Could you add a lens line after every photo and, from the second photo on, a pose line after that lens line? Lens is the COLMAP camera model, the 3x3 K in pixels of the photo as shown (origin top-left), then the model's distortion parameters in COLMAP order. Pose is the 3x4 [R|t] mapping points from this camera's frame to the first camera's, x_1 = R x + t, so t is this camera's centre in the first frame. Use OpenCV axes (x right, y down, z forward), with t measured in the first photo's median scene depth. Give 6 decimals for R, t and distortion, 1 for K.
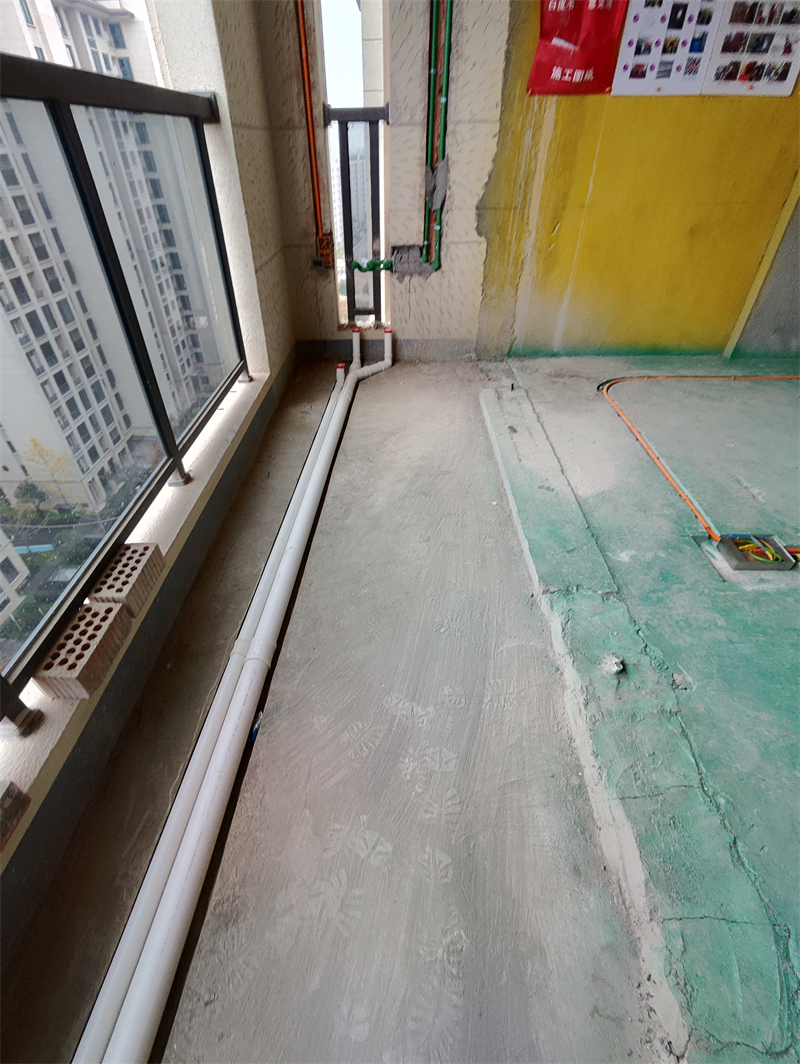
lens RADIAL K [[483.9, 0, 383.8], [0, 483.9, 531.5], [0, 0, 1]] dist [0.012514, -0.008855]
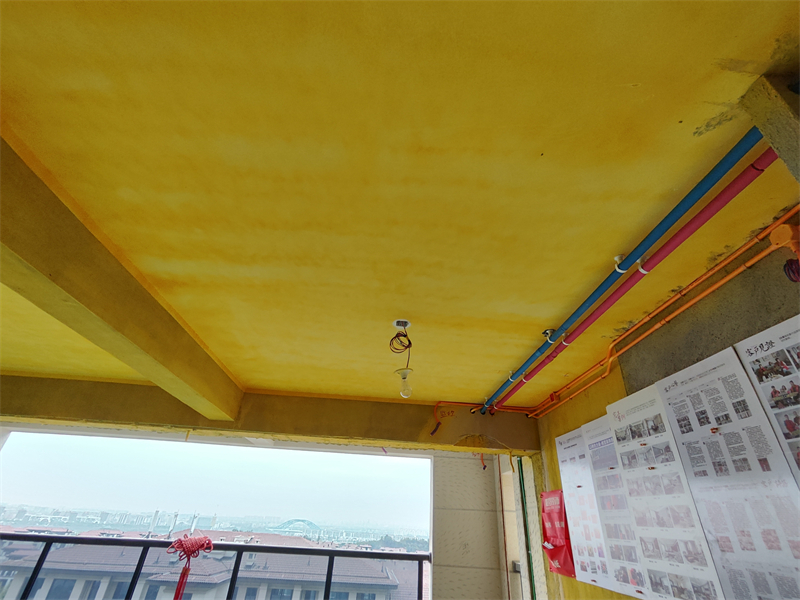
lens RADIAL K [[362.7, 0, 399.2], [0, 362.7, 313.5], [0, 0, 1]] dist [0.000739, 0.007279]
pose [[0.092250, -0.485580, -0.869311, 1.515570], [-0.668196, 0.617083, -0.415598, -0.546844], [0.738244, 0.619210, -0.267536, 0.404696]]
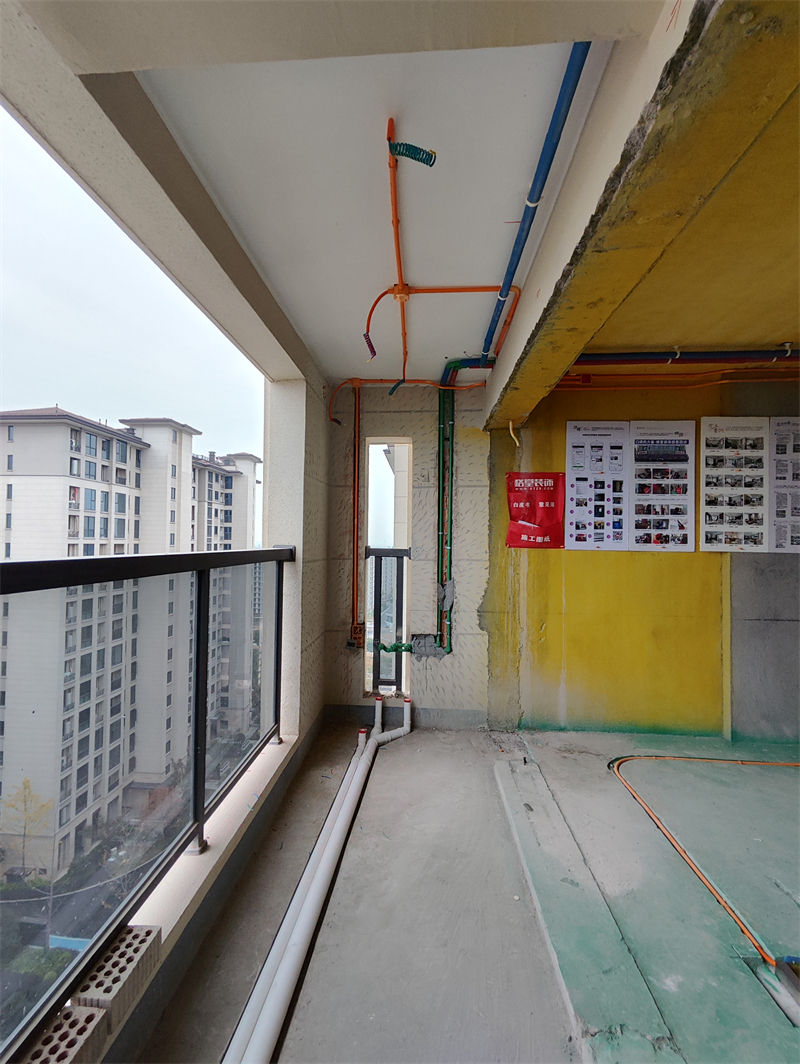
lens RADIAL K [[483.9, 0, 383.8], [0, 483.9, 531.5], [0, 0, 1]] dist [0.012514, -0.008855]
pose [[0.998248, 0.024263, -0.053971, 0.006045], [-0.053134, 0.768969, -0.637074, 0.006363], [0.026045, 0.638825, 0.768911, -0.139555]]
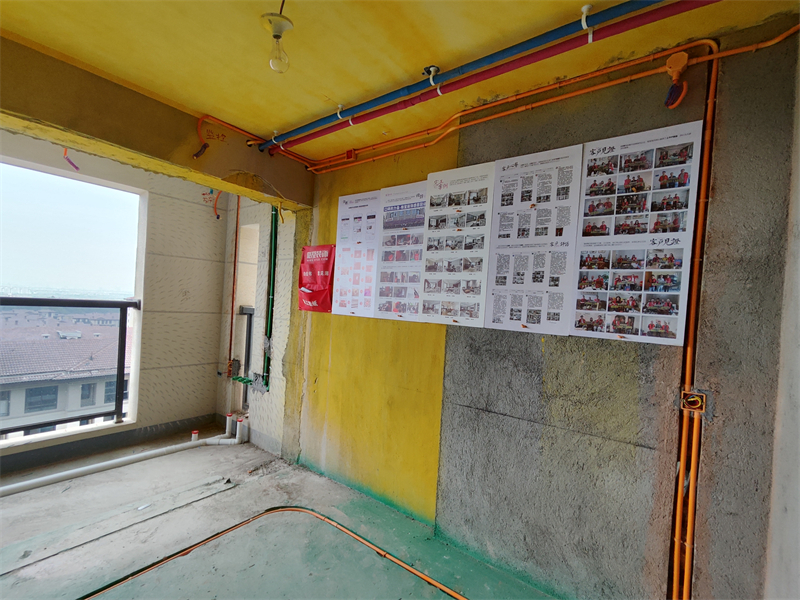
lens RADIAL K [[363.8, 0, 397.0], [0, 363.8, 313.4], [0, 0, 1]] dist [0.012514, -0.008855]
pose [[0.812711, 0.072507, -0.578138, 1.209398], [-0.417593, 0.764451, -0.491153, -0.364627], [0.406346, 0.640592, 0.651556, 0.280550]]
